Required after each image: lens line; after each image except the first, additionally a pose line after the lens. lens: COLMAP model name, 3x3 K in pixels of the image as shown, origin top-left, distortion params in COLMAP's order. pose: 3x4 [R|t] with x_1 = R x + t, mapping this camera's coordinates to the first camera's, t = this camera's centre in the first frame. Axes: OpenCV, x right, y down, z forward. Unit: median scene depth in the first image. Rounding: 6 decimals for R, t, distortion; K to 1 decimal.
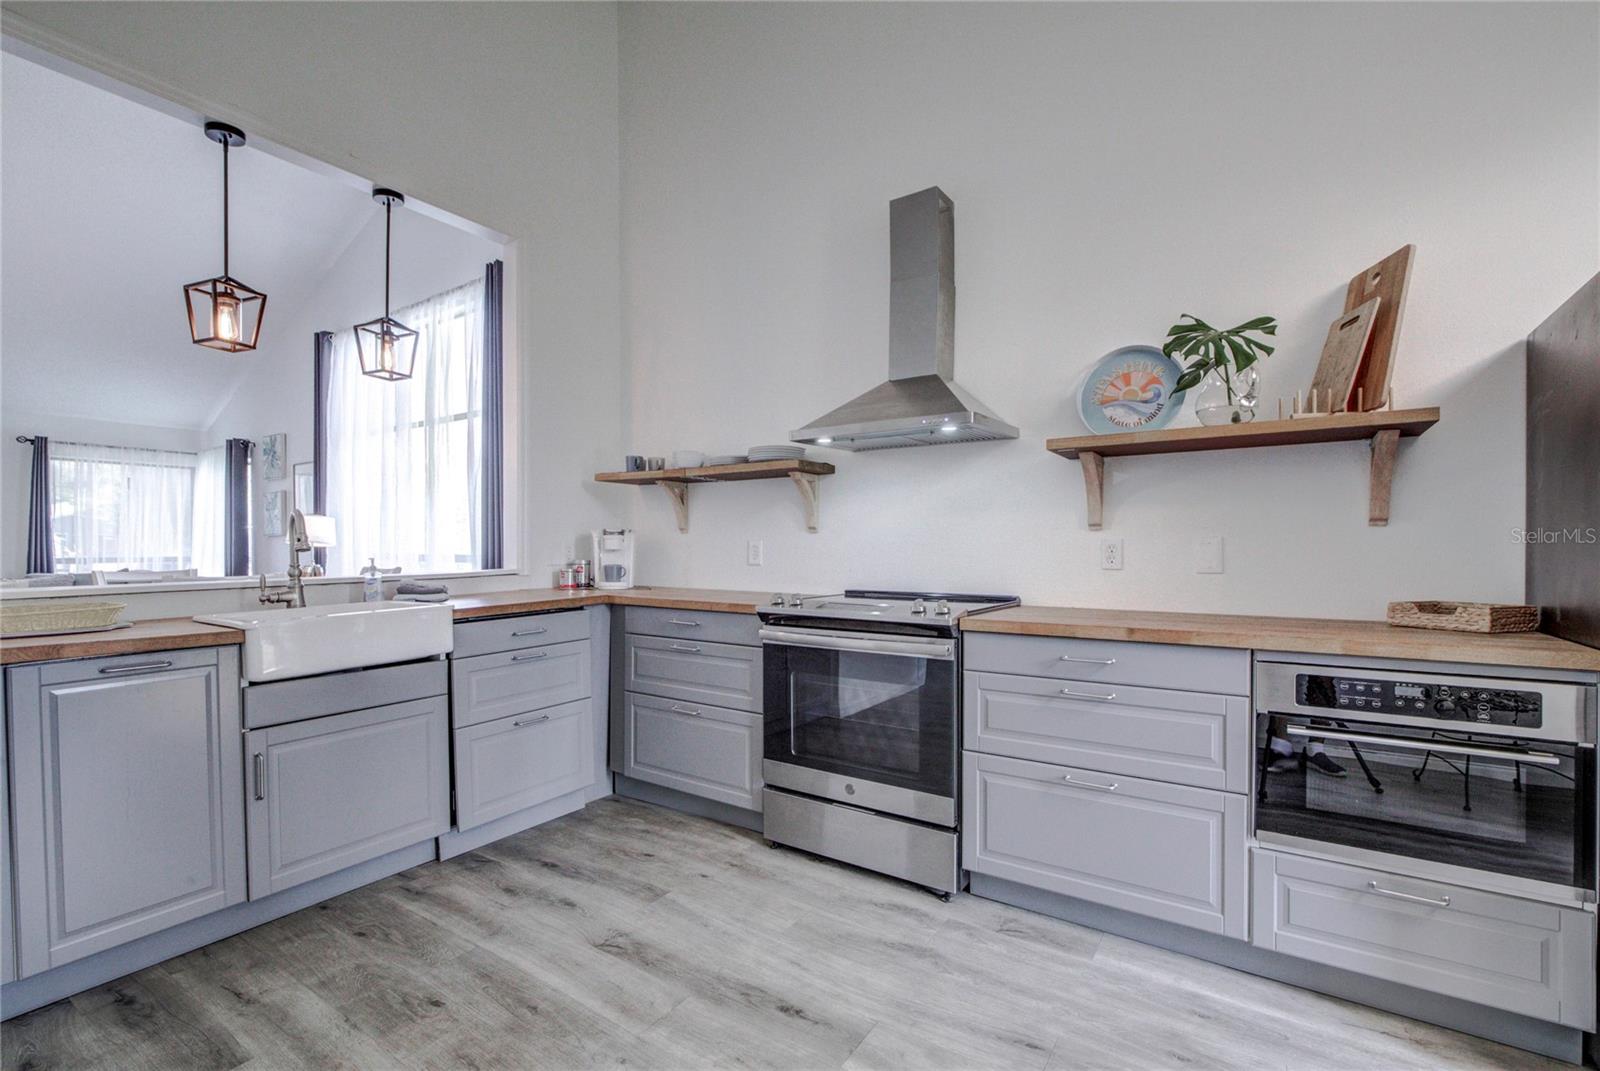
lens RADIAL K [[700.1, 0, 818.2], [0, 700.1, 547.3], [0, 0, 1]] dist [-0.011044, 0.000345]
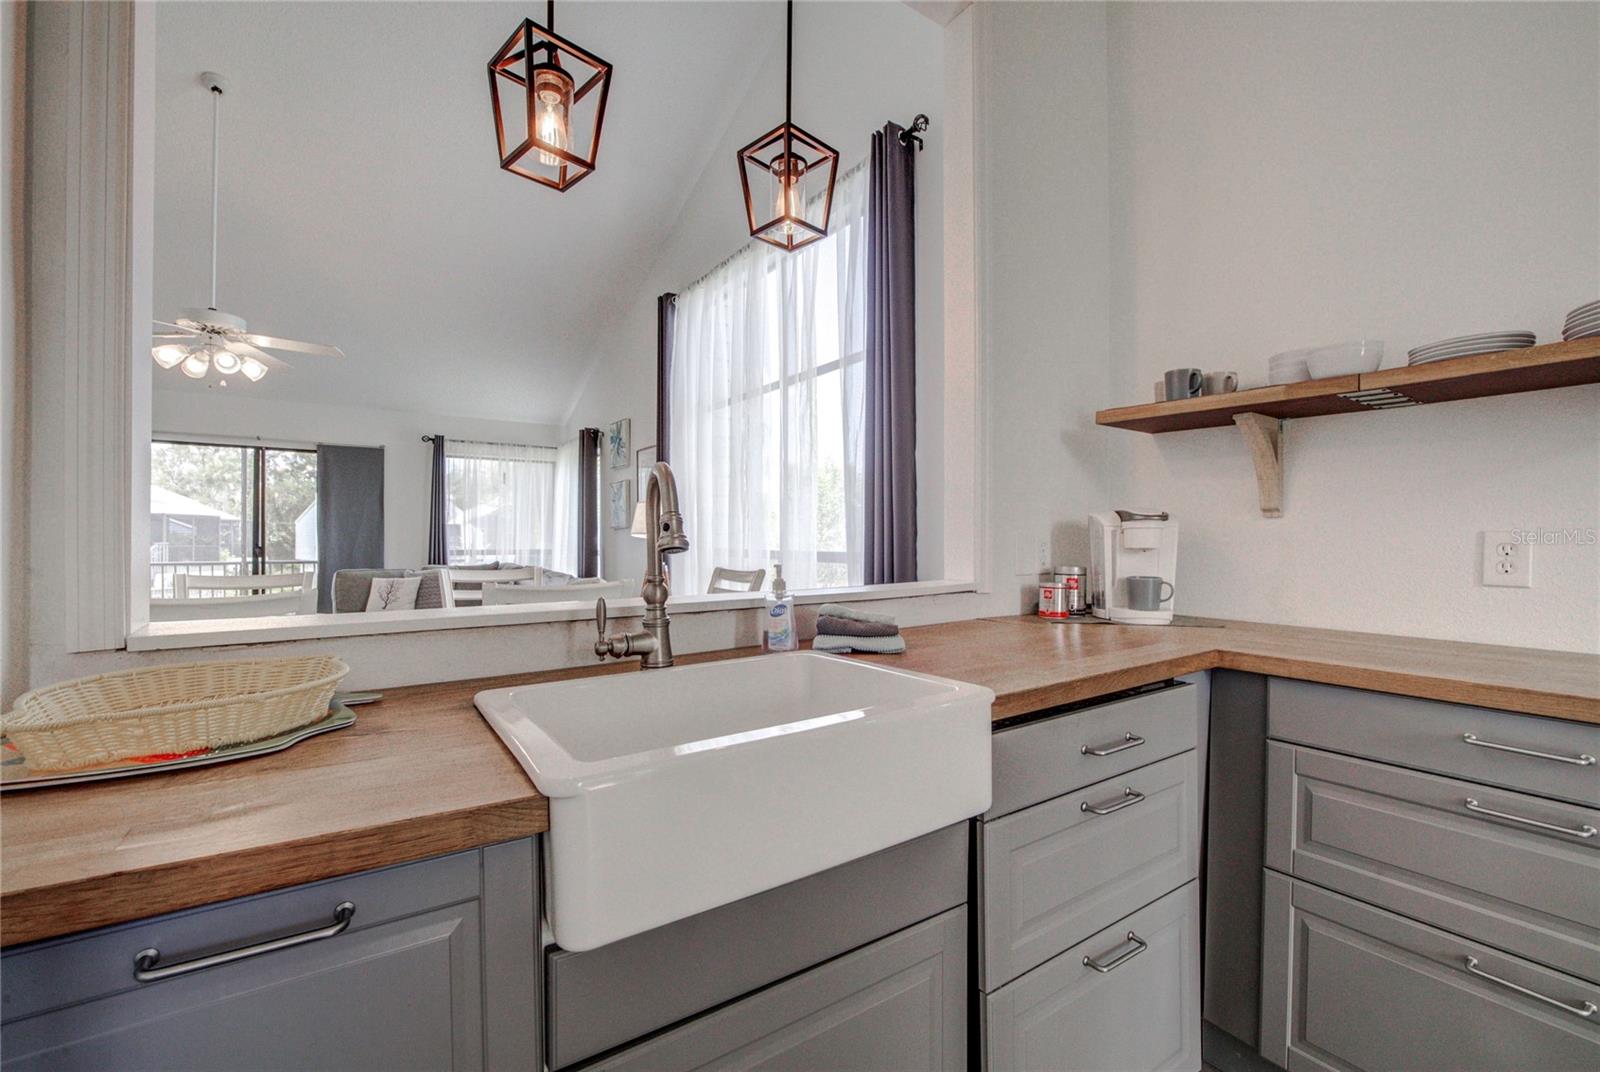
lens RADIAL K [[693.7, 0, 790.7], [0, 693.7, 542.4], [0, 0, 1]] dist [-0.011111, -0.000167]
pose [[0.912663, 0.005469, -0.408675, -0.443345], [-0.005249, 0.999985, 0.001662, -0.001423], [0.408678, 0.000628, 0.912678, 0.564452]]
